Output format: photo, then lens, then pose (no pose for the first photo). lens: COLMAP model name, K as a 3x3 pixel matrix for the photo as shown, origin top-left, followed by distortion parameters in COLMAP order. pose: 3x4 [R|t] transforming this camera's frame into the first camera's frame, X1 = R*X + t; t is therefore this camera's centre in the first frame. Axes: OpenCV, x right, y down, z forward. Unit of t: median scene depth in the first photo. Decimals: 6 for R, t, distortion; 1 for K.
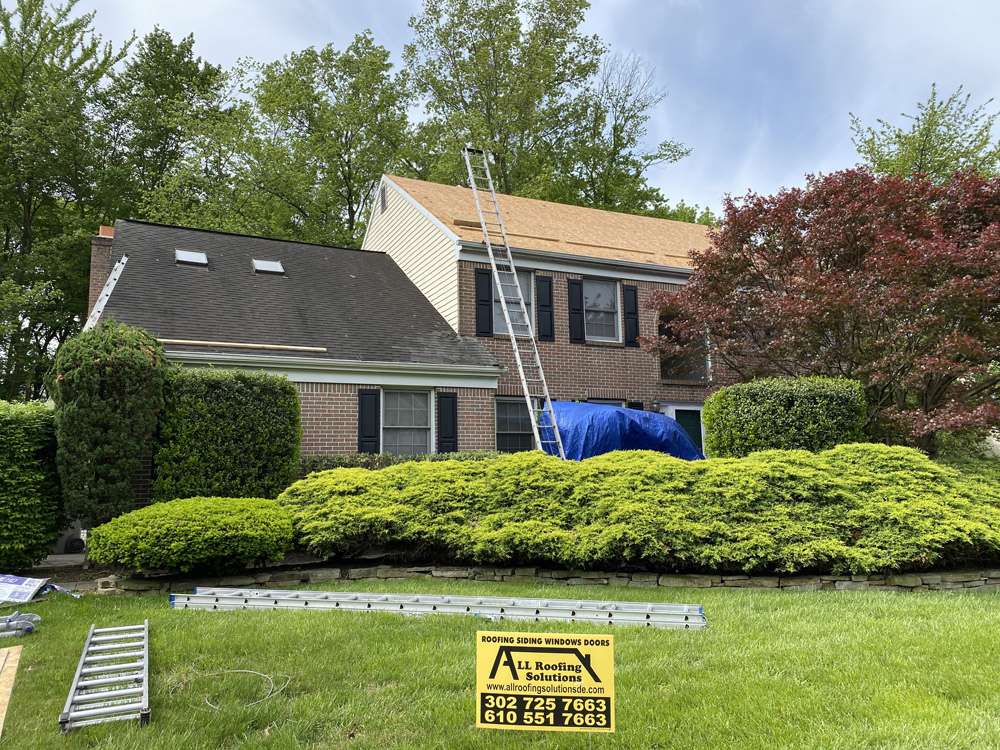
lens RADIAL K [[748.1, 0, 501.8], [0, 748.1, 373.7], [0, 0, 1]] dist [0.049697, -0.079982]
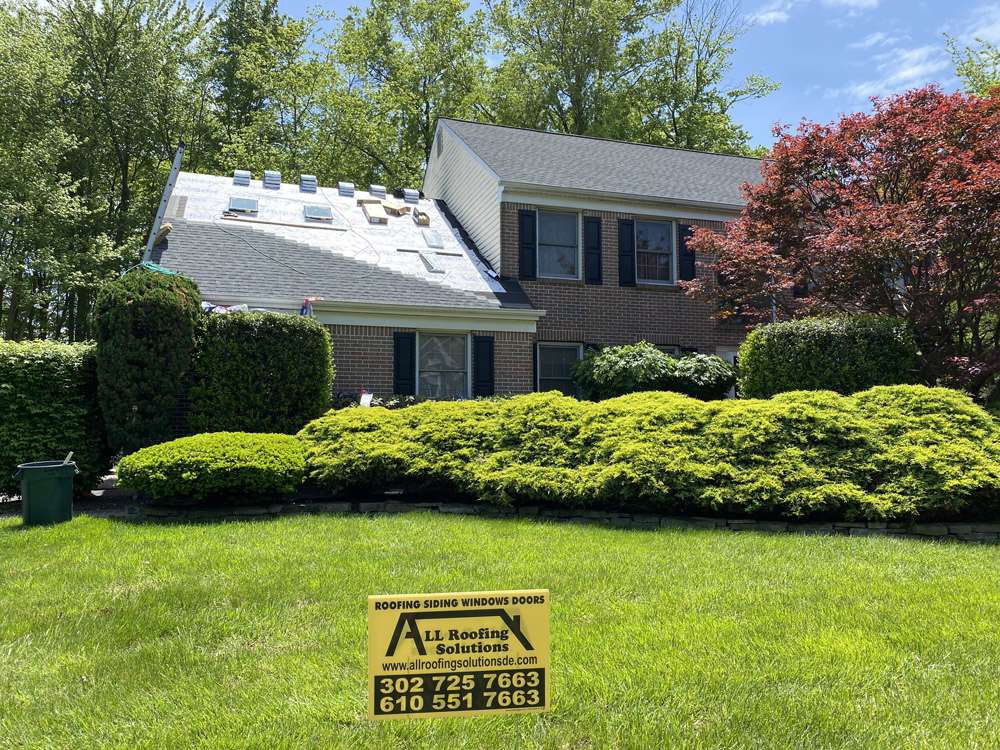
lens RADIAL K [[748.1, 0, 501.8], [0, 748.1, 373.7], [0, 0, 1]] dist [0.049697, -0.079982]
pose [[0.992413, 0.004797, -0.122854, 0.114356], [0.002918, 0.998038, 0.062538, 0.020114], [0.122913, -0.062422, 0.990452, 0.019199]]
